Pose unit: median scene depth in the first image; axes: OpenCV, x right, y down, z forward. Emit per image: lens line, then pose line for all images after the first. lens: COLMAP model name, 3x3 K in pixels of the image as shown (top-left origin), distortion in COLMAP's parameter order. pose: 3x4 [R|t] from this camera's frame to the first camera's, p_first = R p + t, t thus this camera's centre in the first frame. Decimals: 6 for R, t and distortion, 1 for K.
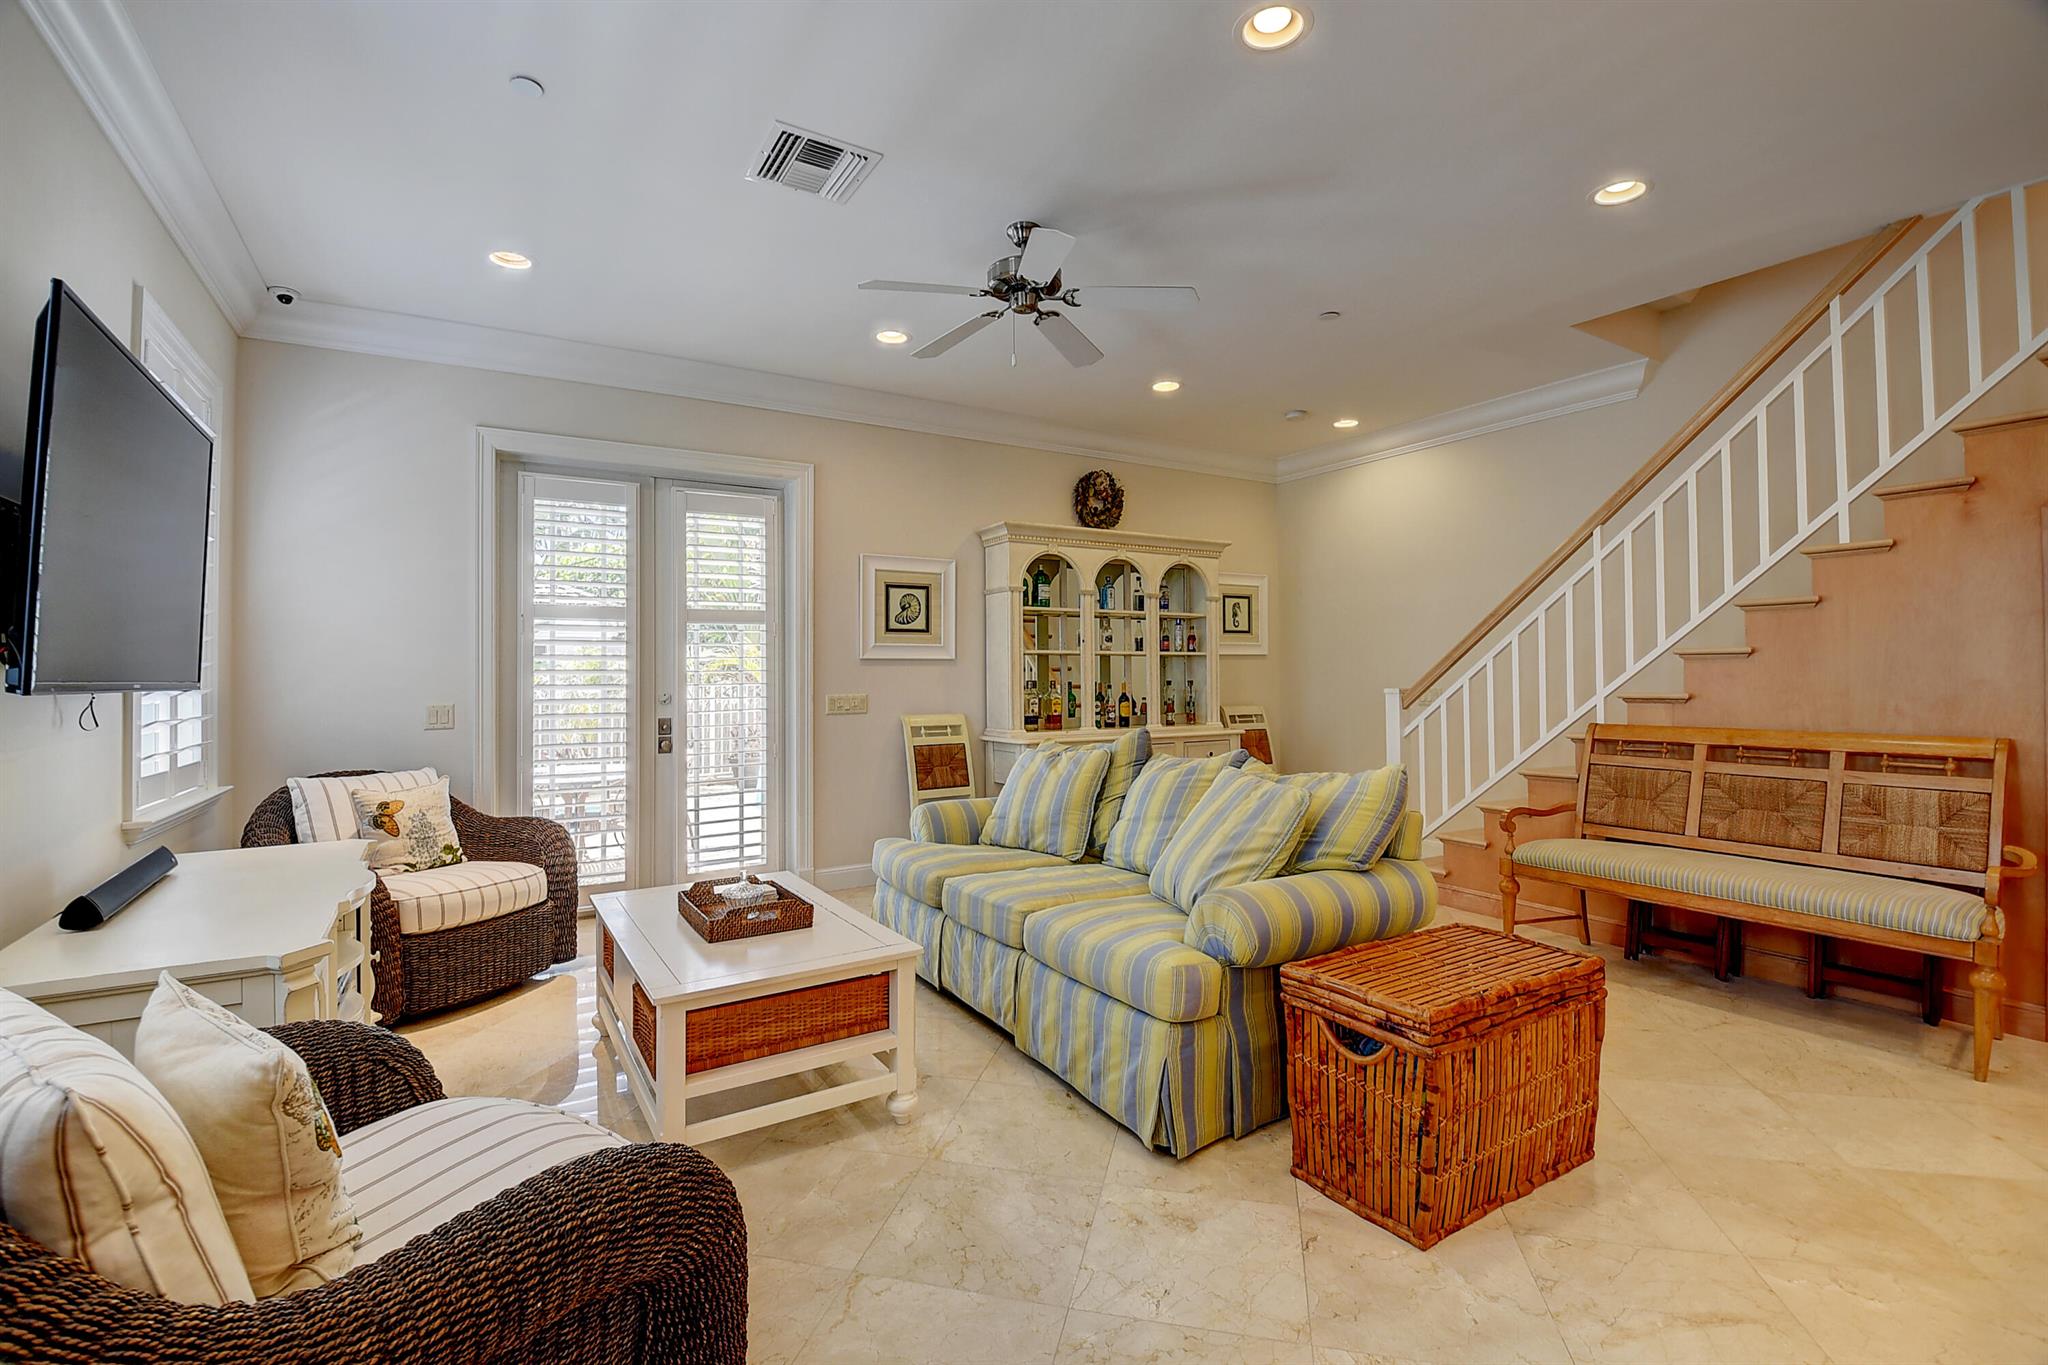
lens RADIAL K [[922.4, 0, 996.8], [0, 922.4, 646.7], [0, 0, 1]] dist [-0.026742, -0.000991]
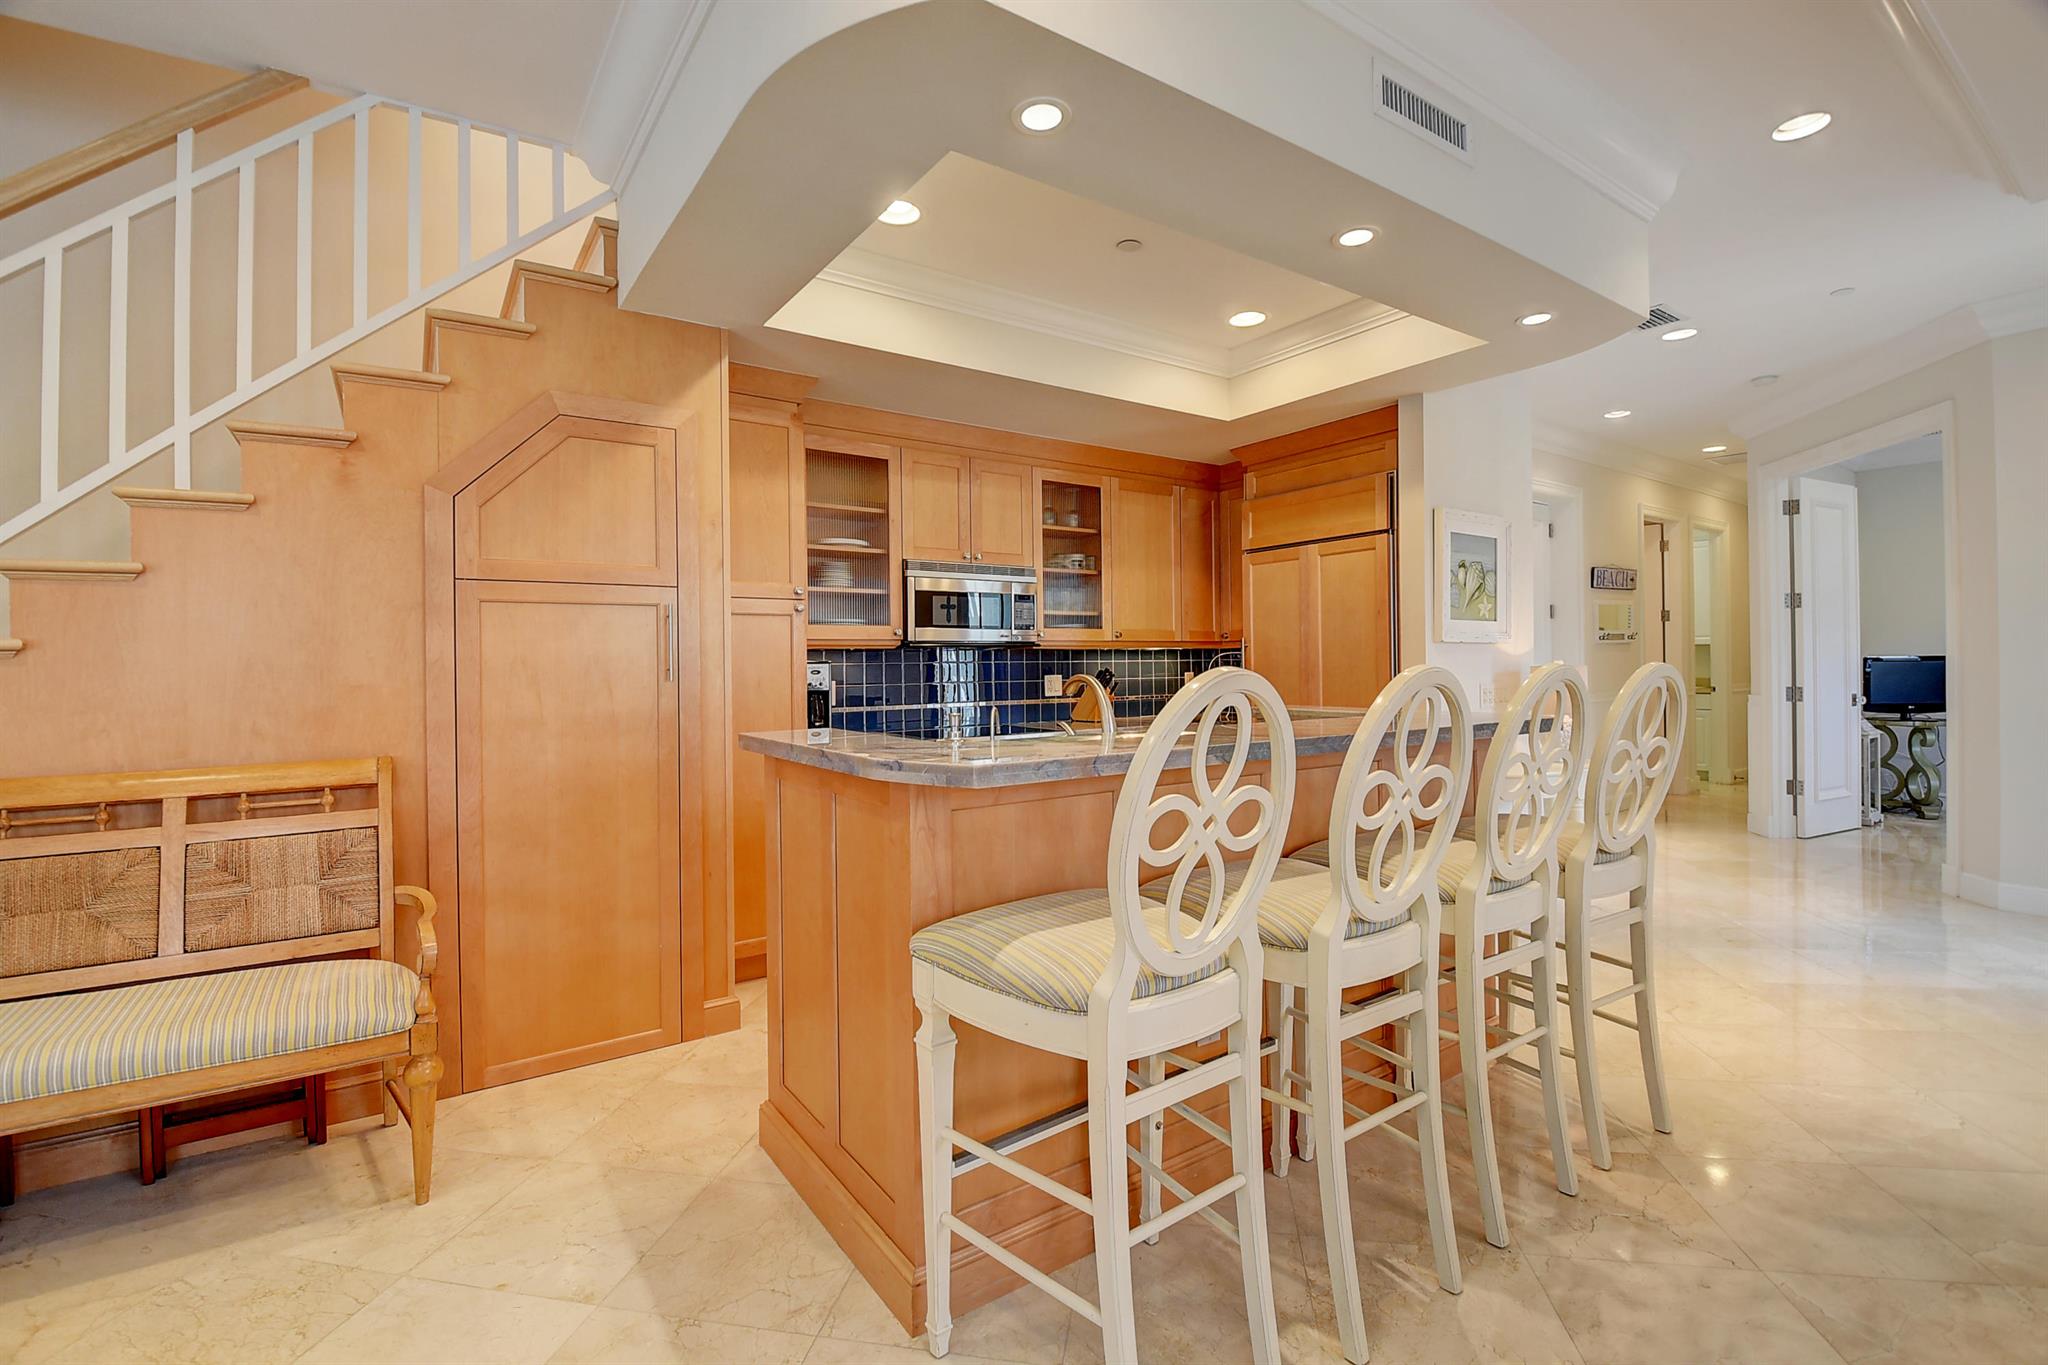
lens RADIAL K [[922.4, 0, 1027.0], [0, 922.4, 655.2], [0, 0, 1]] dist [-0.026742, -0.000991]
pose [[-0.081447, 0.004516, 0.996667, 0.216903], [-0.013924, 0.999887, -0.005668, 0.005016], [-0.996580, -0.014339, -0.081375, 0.425456]]
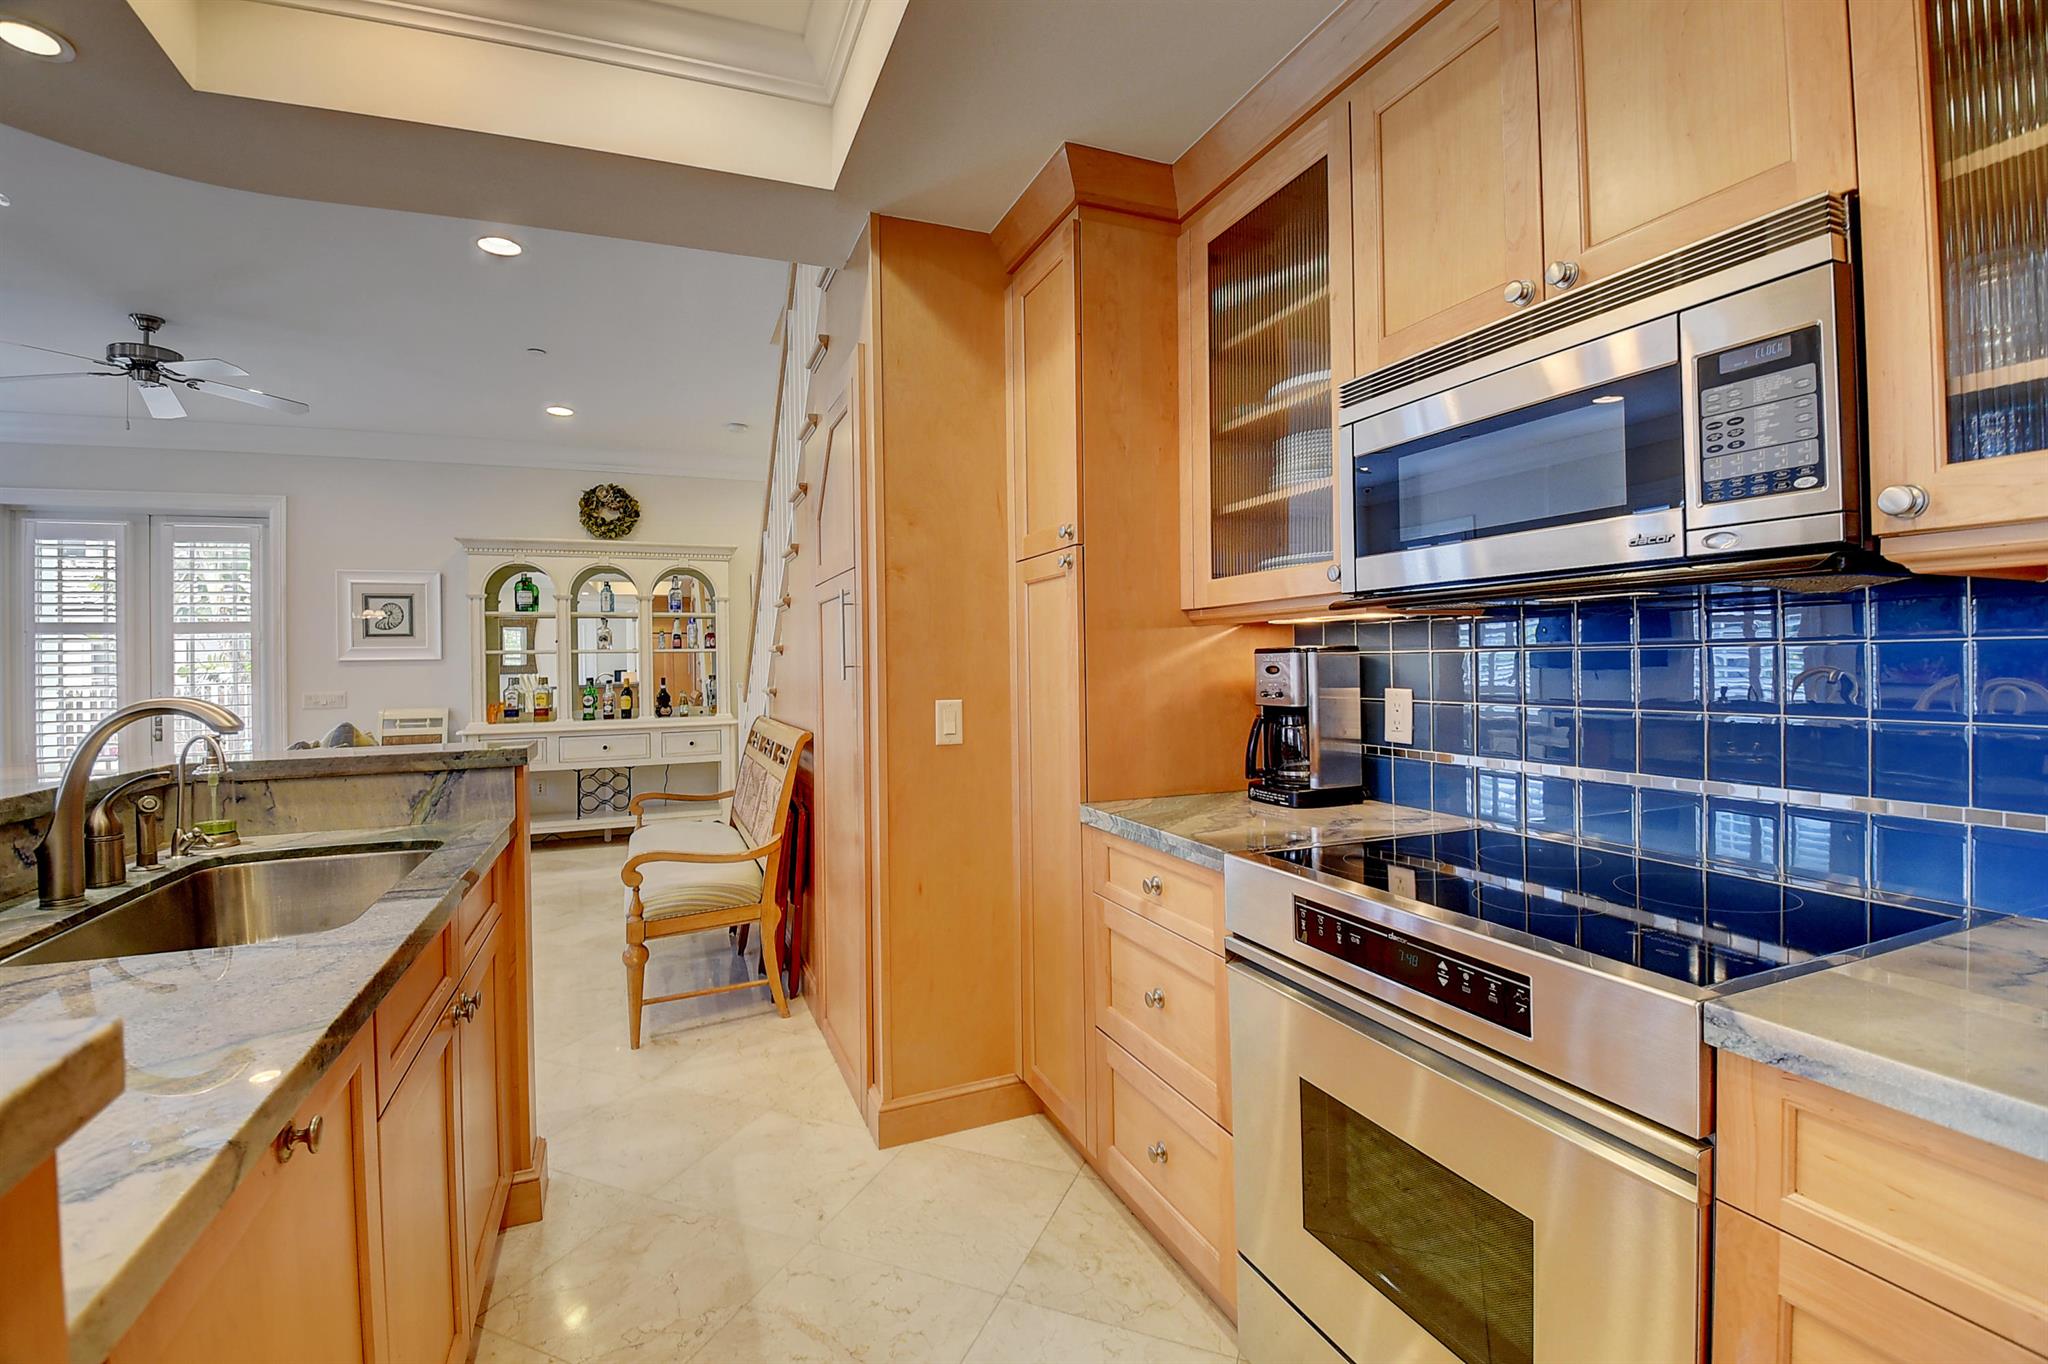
lens RADIAL K [[922.4, 0, 1016.2], [0, 922.4, 652.3], [0, 0, 1]] dist [-0.026742, -0.000991]
pose [[0.989493, -0.017785, -0.143481, 1.362133], [0.020161, 0.999682, 0.015123, 0.003103], [0.143166, -0.017857, 0.989538, -0.017722]]
